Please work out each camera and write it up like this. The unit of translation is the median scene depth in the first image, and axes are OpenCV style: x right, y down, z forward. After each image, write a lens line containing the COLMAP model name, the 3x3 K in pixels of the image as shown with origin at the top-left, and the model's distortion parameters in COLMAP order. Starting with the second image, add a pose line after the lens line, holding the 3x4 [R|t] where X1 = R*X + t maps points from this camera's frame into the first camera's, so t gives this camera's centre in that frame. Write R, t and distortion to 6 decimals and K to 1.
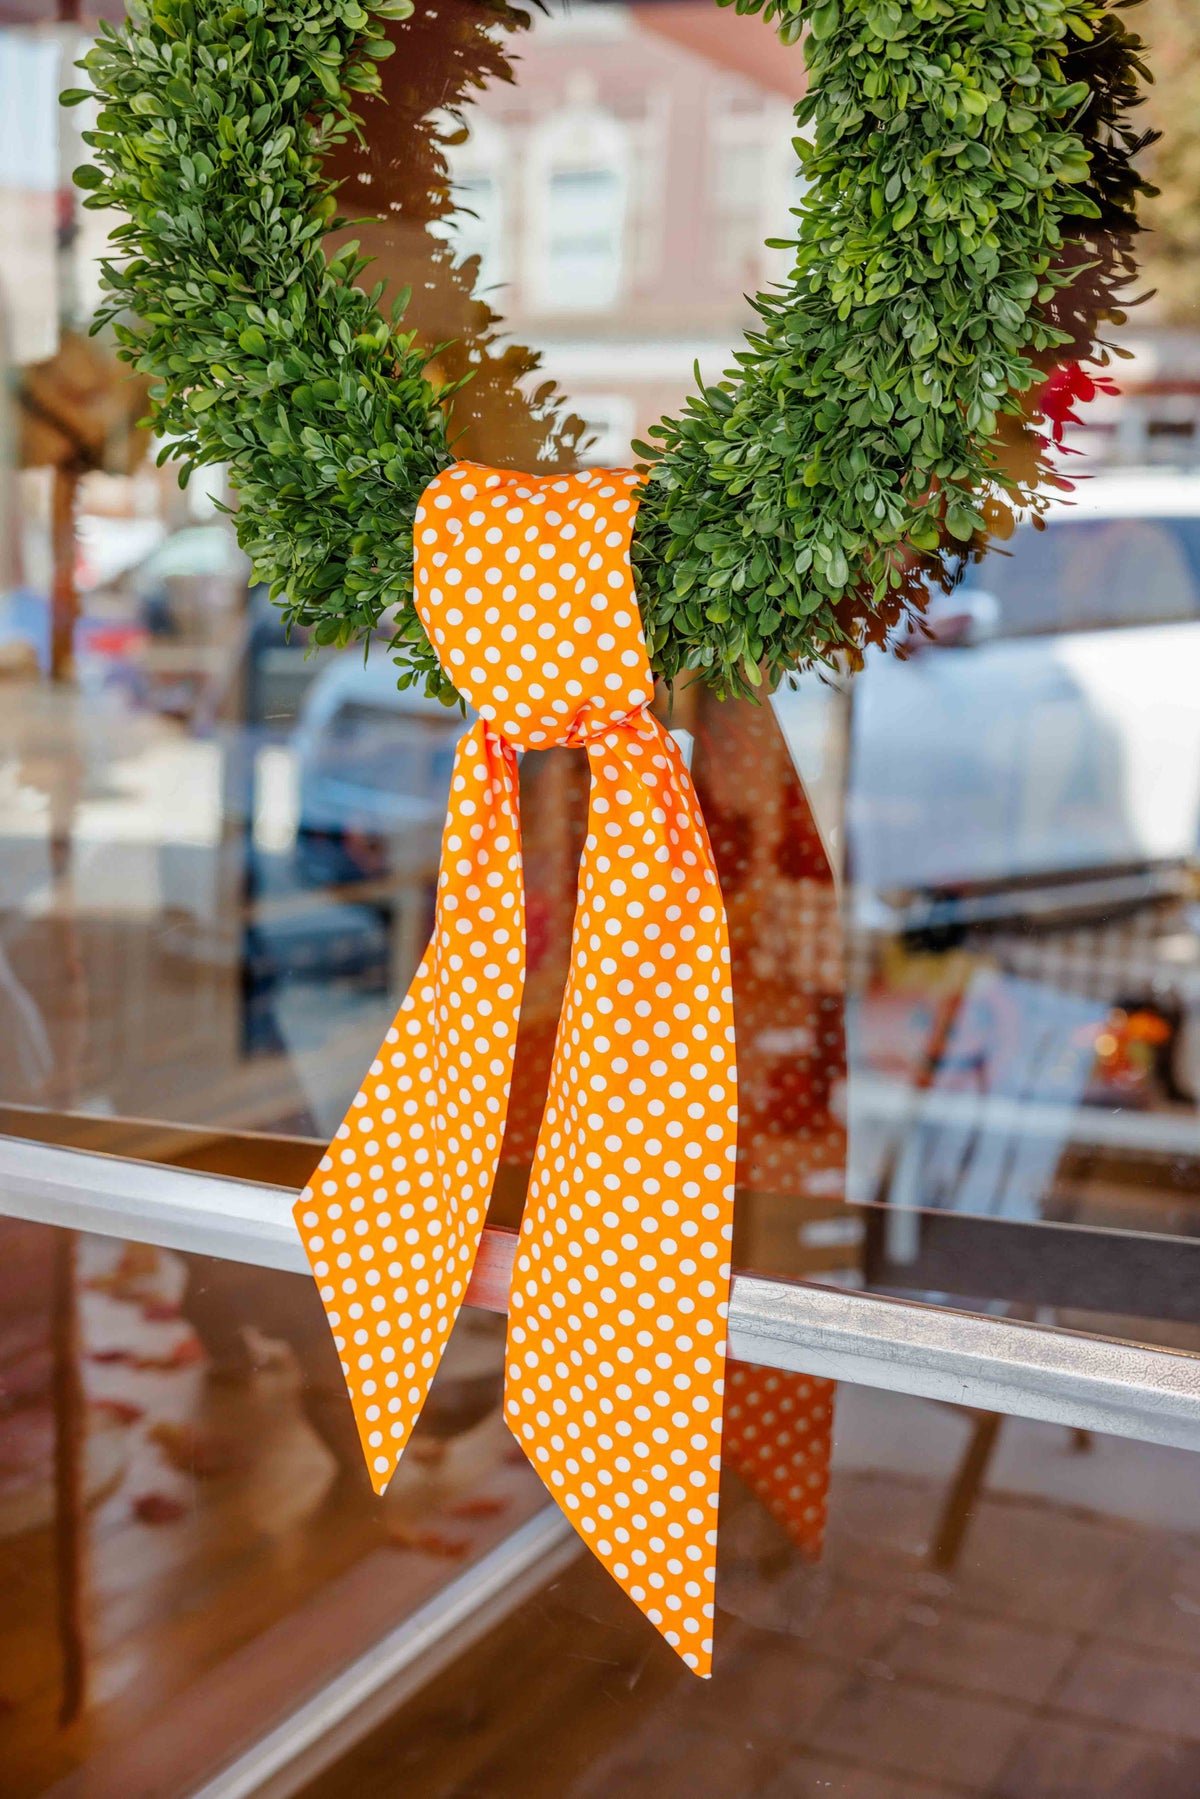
lens RADIAL K [[2821.7, 0, 611.7], [0, 2821.7, 916.0], [0, 0, 1]] dist [0.005122, 0.000000]
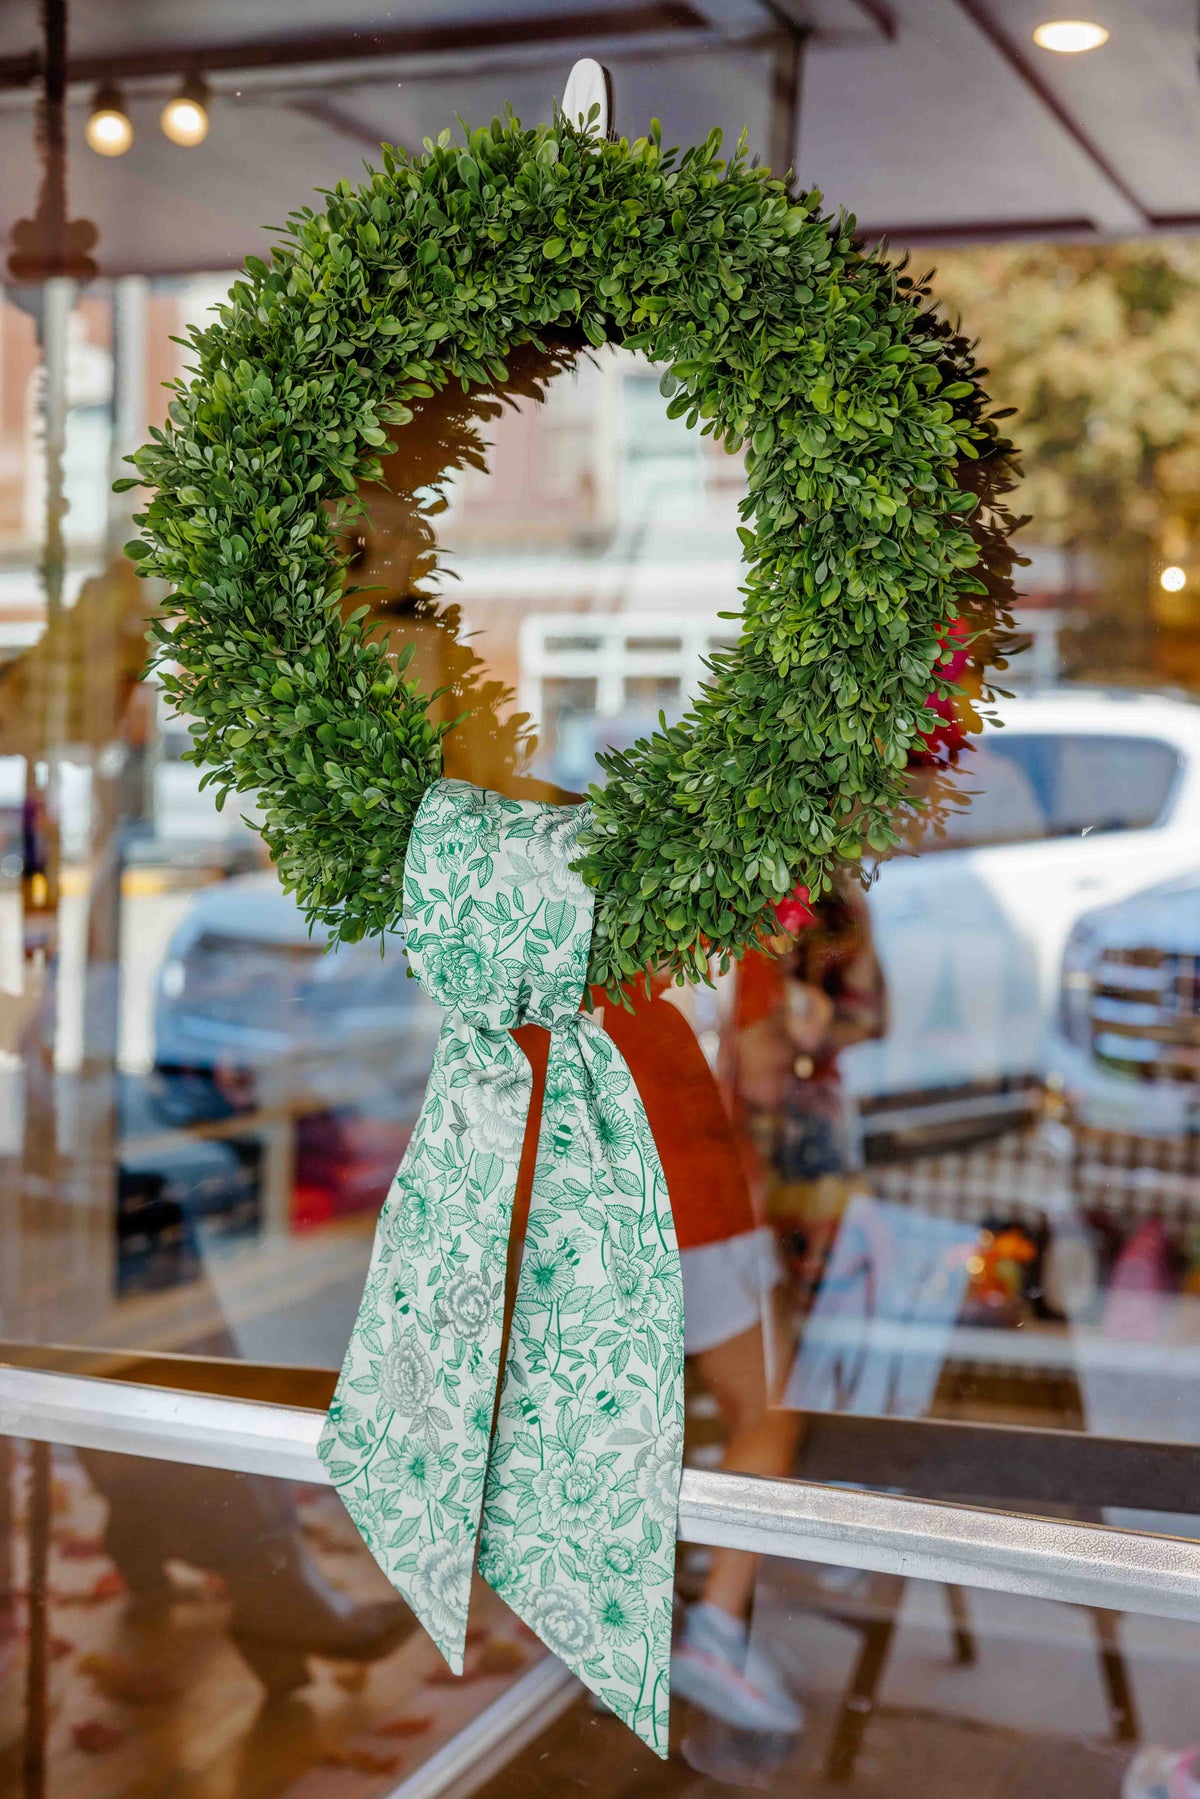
lens RADIAL K [[2983.0, 0, 587.4], [0, 2983.0, 868.7], [0, 0, 1]] dist [0.030977, 0.000000]
pose [[0.998364, -0.015276, 0.055098, -0.070293], [0.020115, 0.995886, -0.088356, -0.014268], [-0.053521, 0.089320, 0.994564, -0.259889]]
